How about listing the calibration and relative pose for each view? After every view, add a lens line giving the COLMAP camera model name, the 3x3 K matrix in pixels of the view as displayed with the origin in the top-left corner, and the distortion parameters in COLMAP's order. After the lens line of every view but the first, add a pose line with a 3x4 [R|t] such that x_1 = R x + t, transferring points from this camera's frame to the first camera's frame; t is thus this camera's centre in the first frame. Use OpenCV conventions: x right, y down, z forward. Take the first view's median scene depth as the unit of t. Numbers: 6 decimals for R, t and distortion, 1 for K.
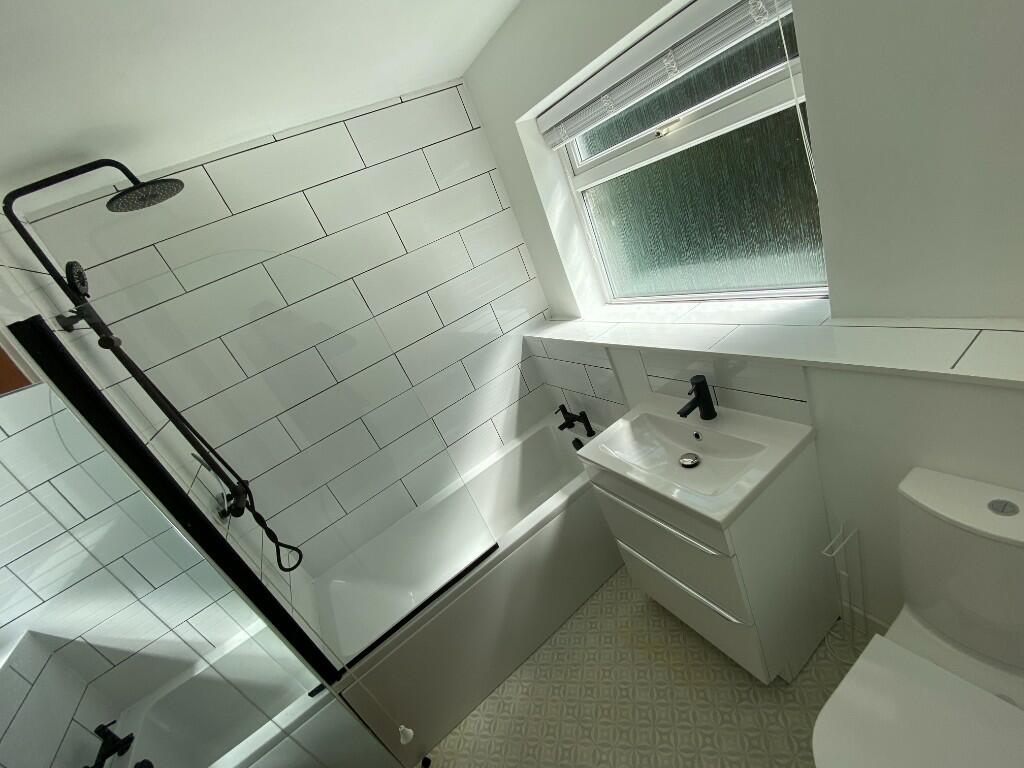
lens RADIAL K [[416.3, 0, 512.5], [0, 416.3, 389.4], [0, 0, 1]] dist [-0.000291, -0.018282]
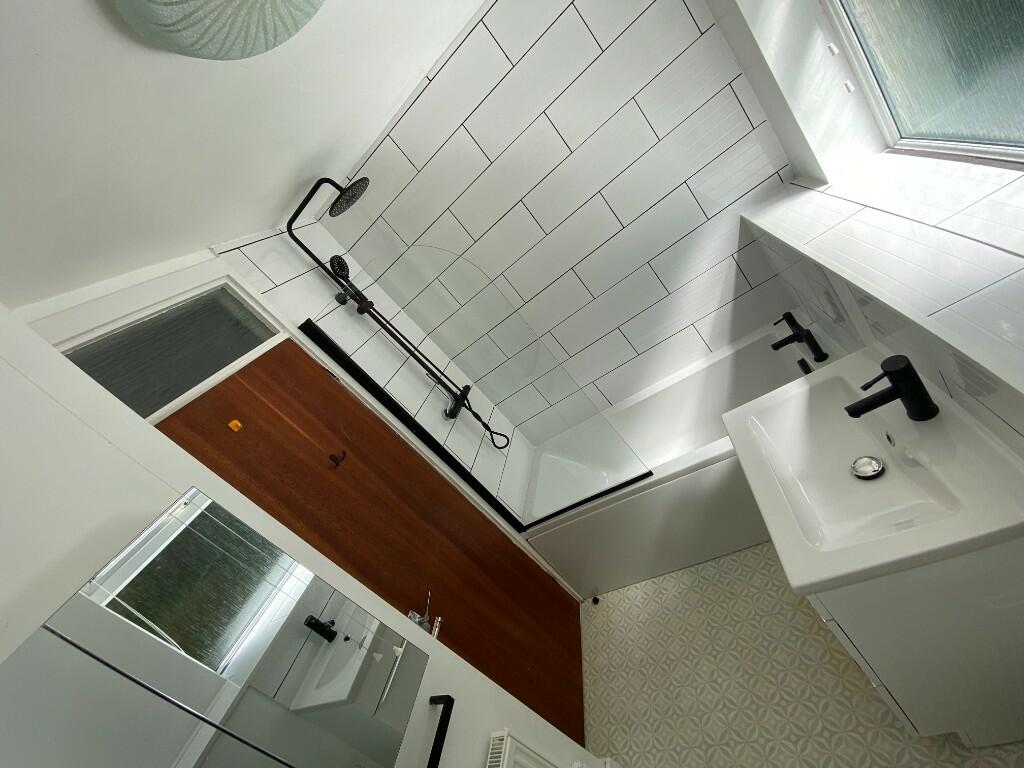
lens RADIAL K [[416.3, 0, 512.5], [0, 416.3, 389.4], [0, 0, 1]] dist [-0.000291, -0.018282]
pose [[0.735948, 0.148956, -0.660449, 0.330284], [0.144278, 0.918585, 0.367946, -0.222341], [0.661487, -0.366078, 0.654540, 0.164374]]
